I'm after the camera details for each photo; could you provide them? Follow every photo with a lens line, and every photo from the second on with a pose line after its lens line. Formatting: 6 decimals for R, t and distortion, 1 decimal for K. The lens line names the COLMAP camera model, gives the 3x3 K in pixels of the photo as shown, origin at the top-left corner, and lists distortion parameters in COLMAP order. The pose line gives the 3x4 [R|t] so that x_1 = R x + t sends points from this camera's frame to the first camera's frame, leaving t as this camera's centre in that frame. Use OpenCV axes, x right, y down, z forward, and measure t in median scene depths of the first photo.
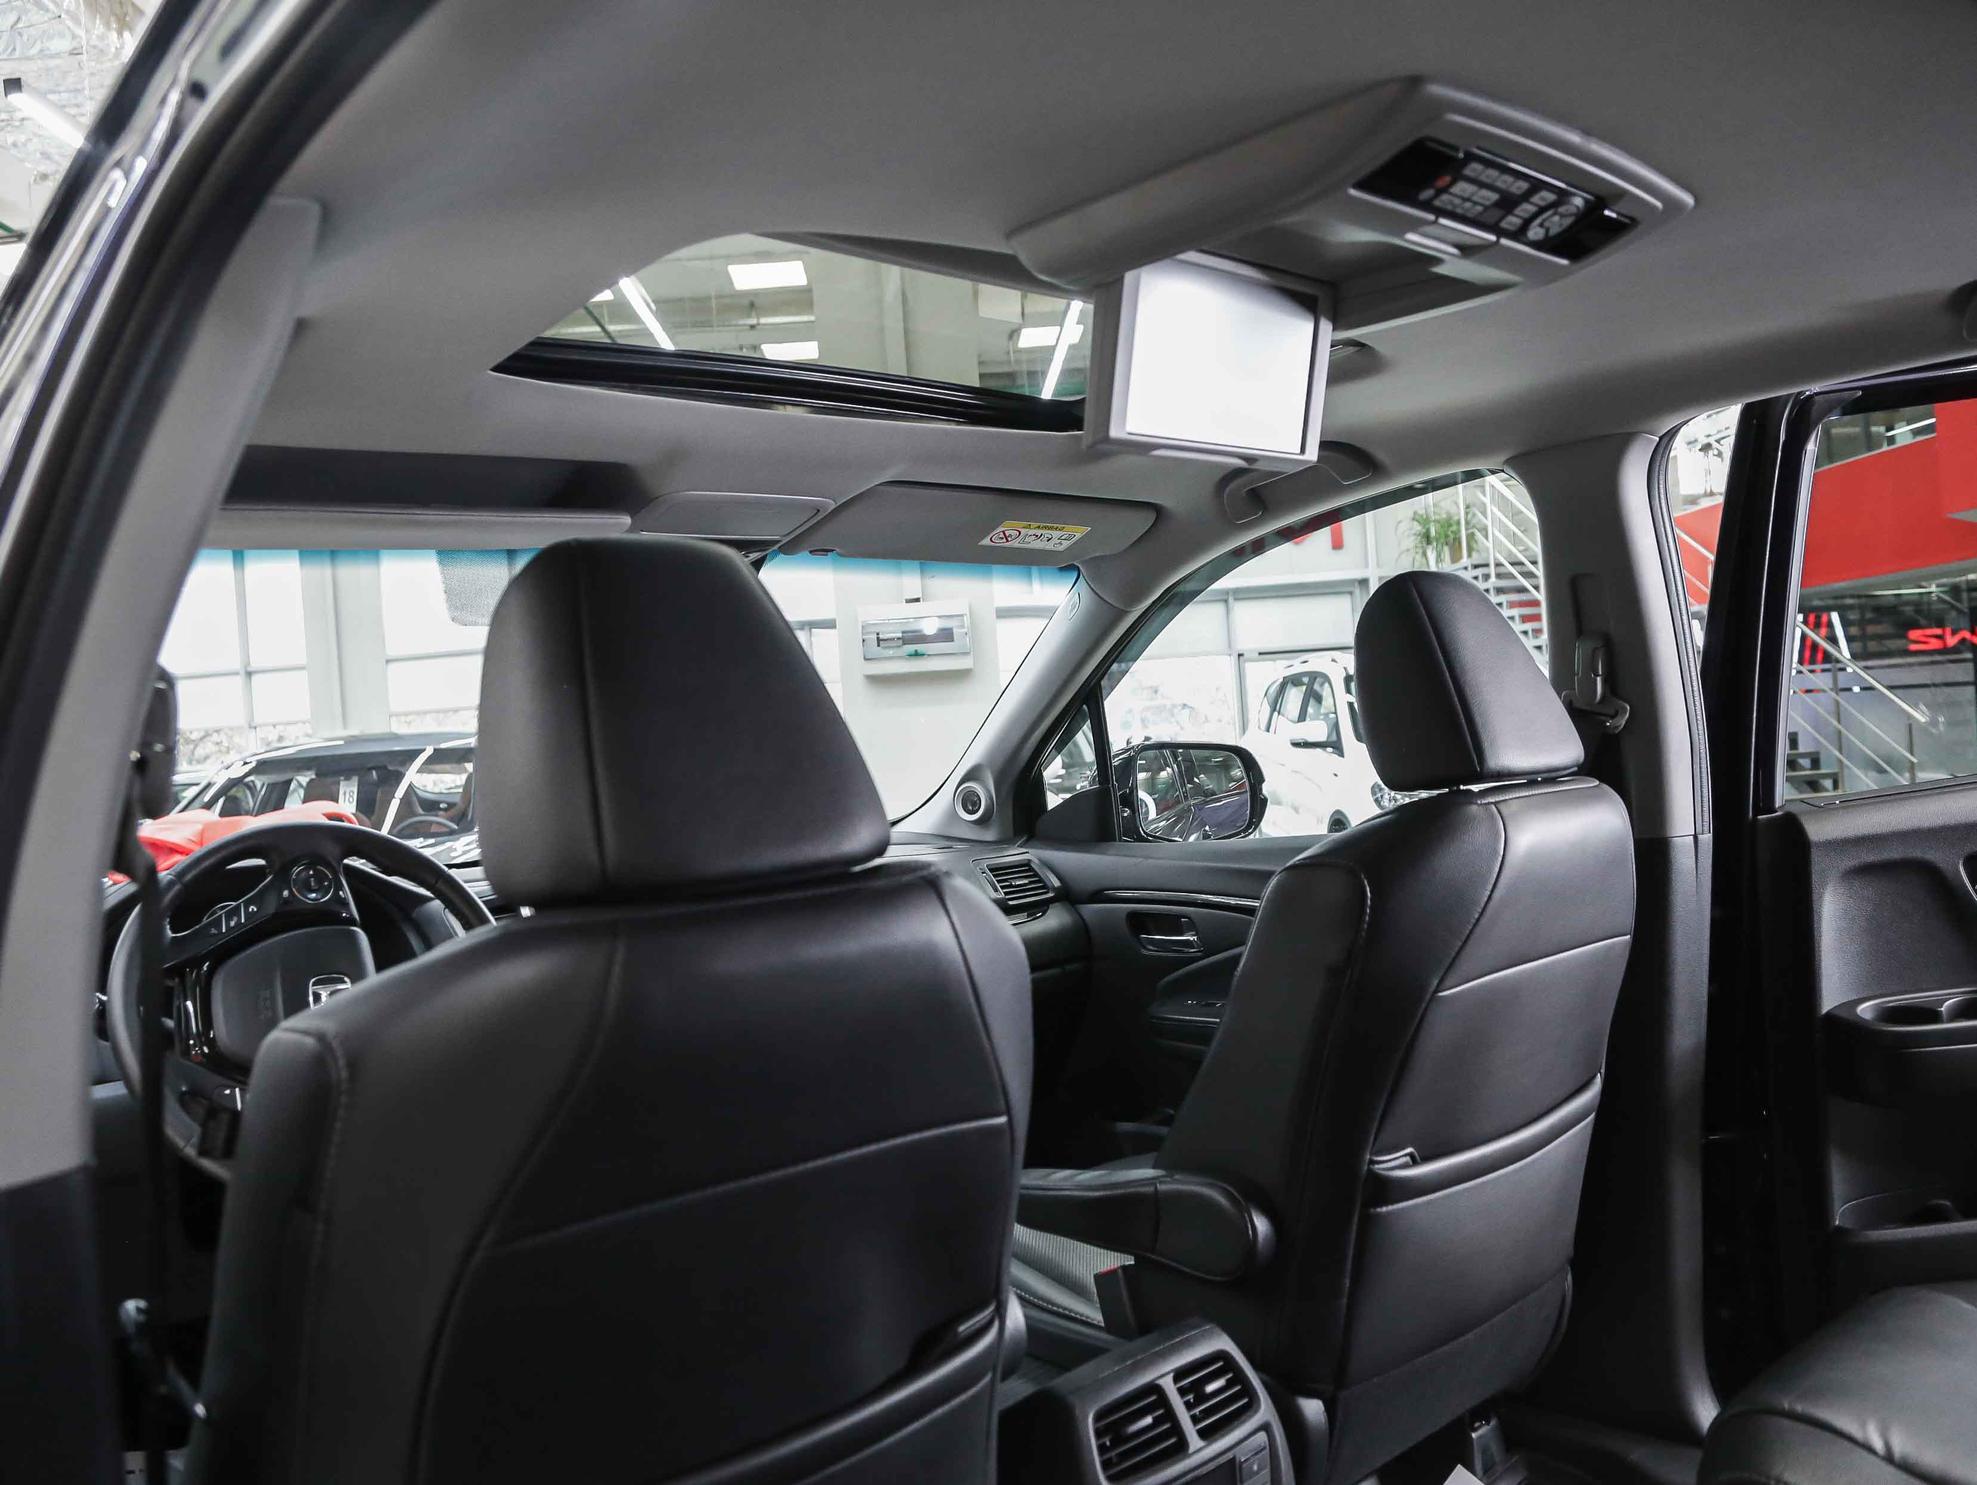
lens RADIAL K [[1538.0, 0, 982.9], [0, 1538.0, 736.8], [0, 0, 1]] dist [-0.104903, 0.035020]
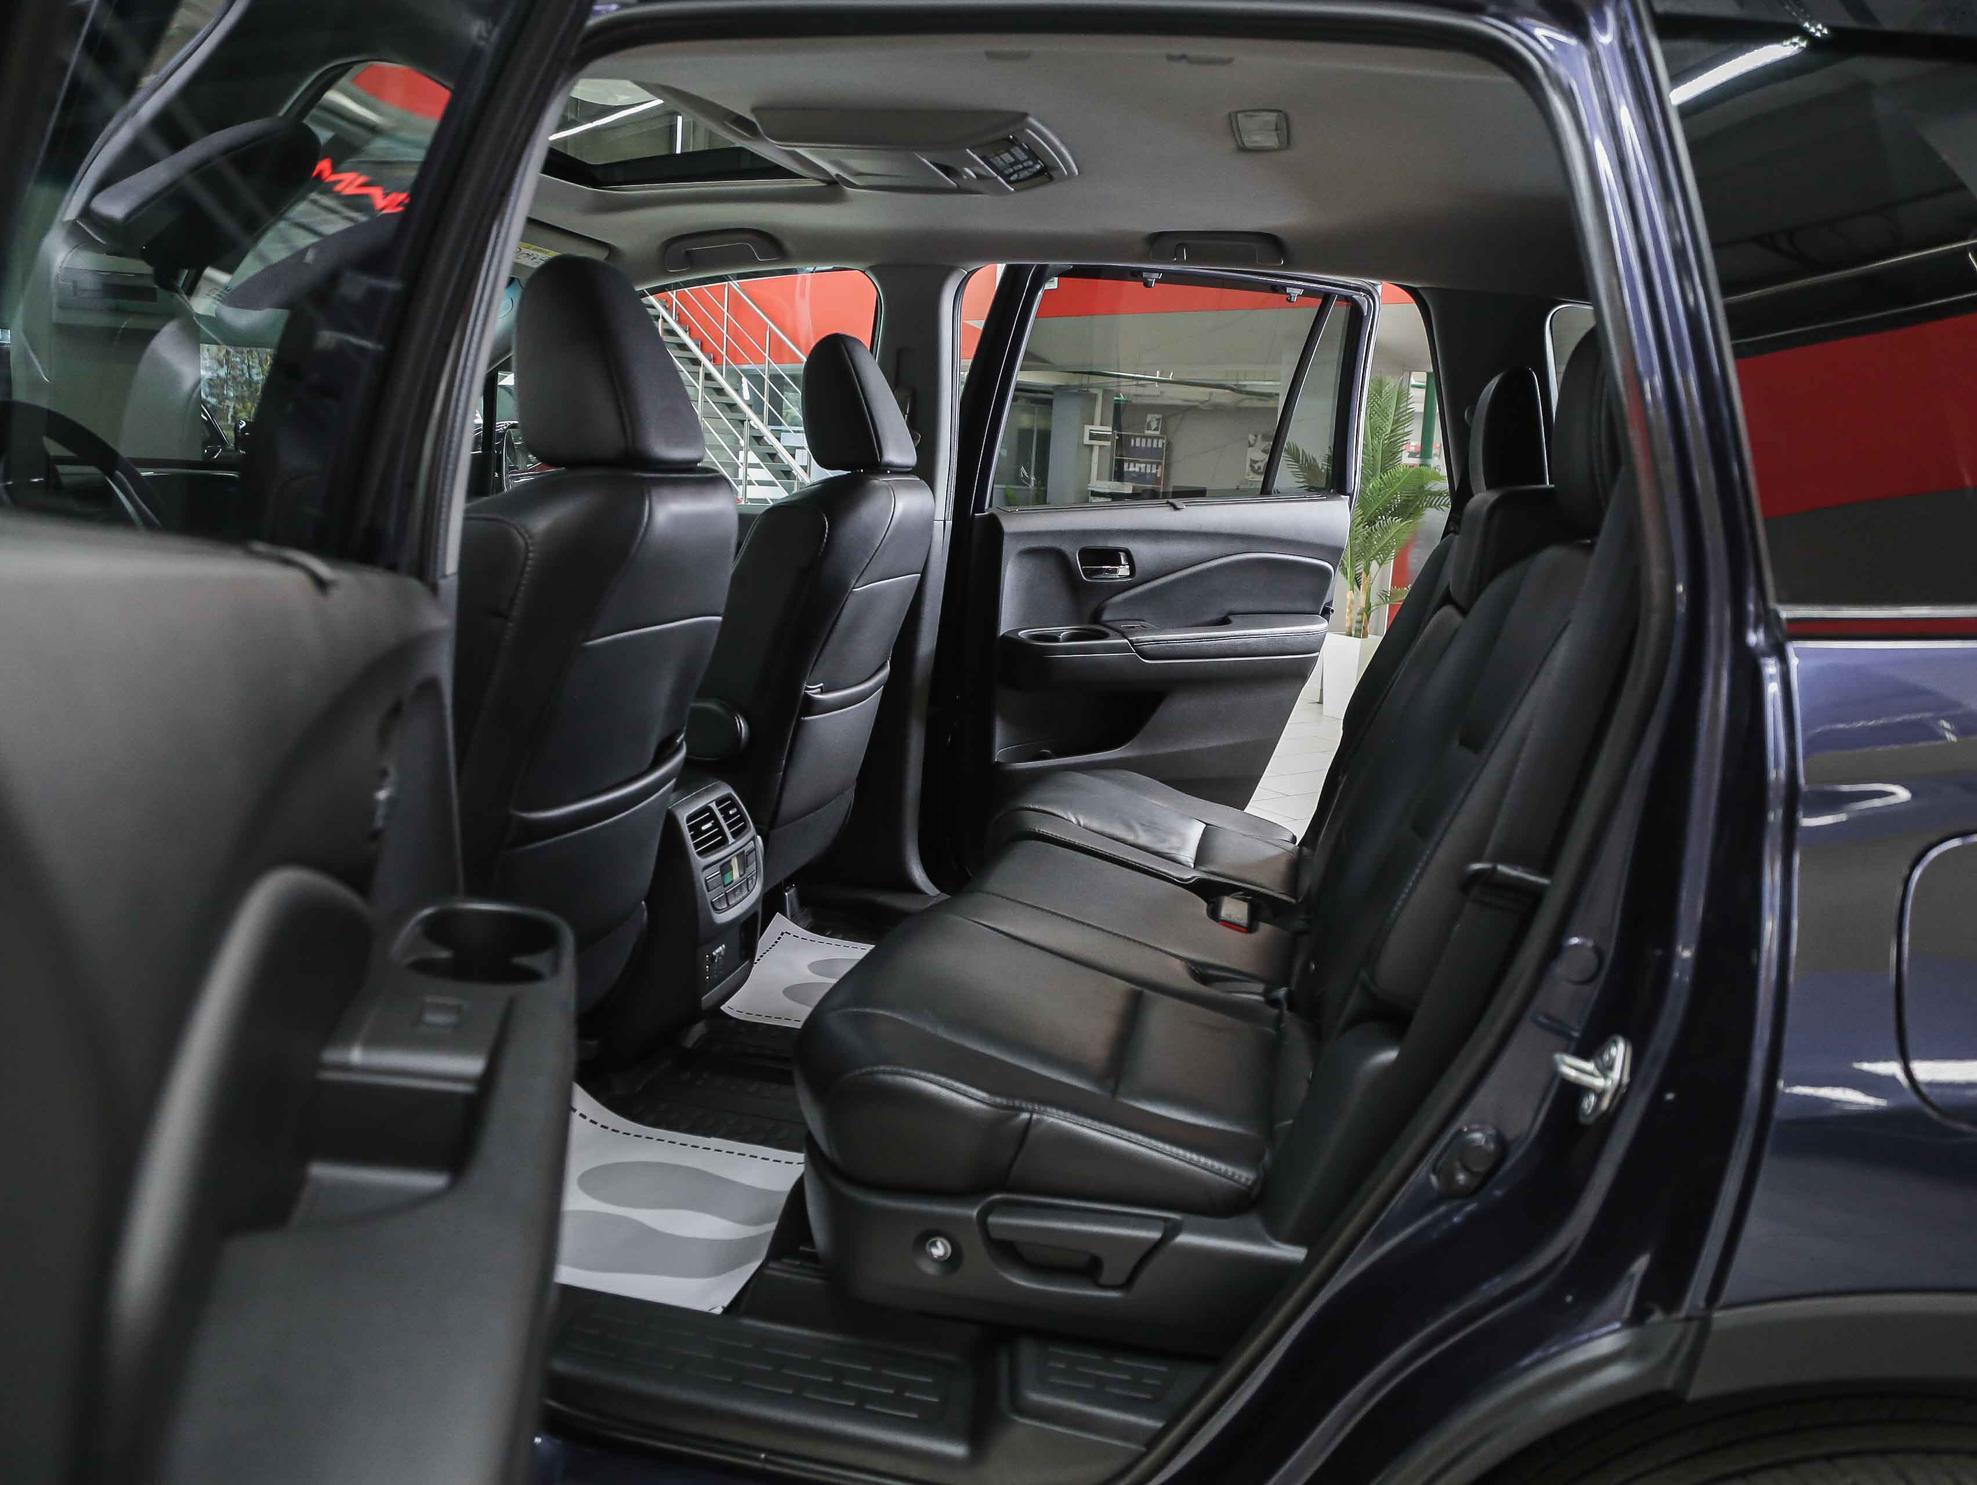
lens RADIAL K [[1538.0, 0, 987.9], [0, 1538.0, 744.9], [0, 0, 1]] dist [-0.104903, 0.035020]
pose [[0.796669, 0.005339, 0.604392, -0.637527], [-0.114522, 0.983180, 0.142271, 0.080213], [-0.593467, -0.182559, 0.783881, -0.483588]]
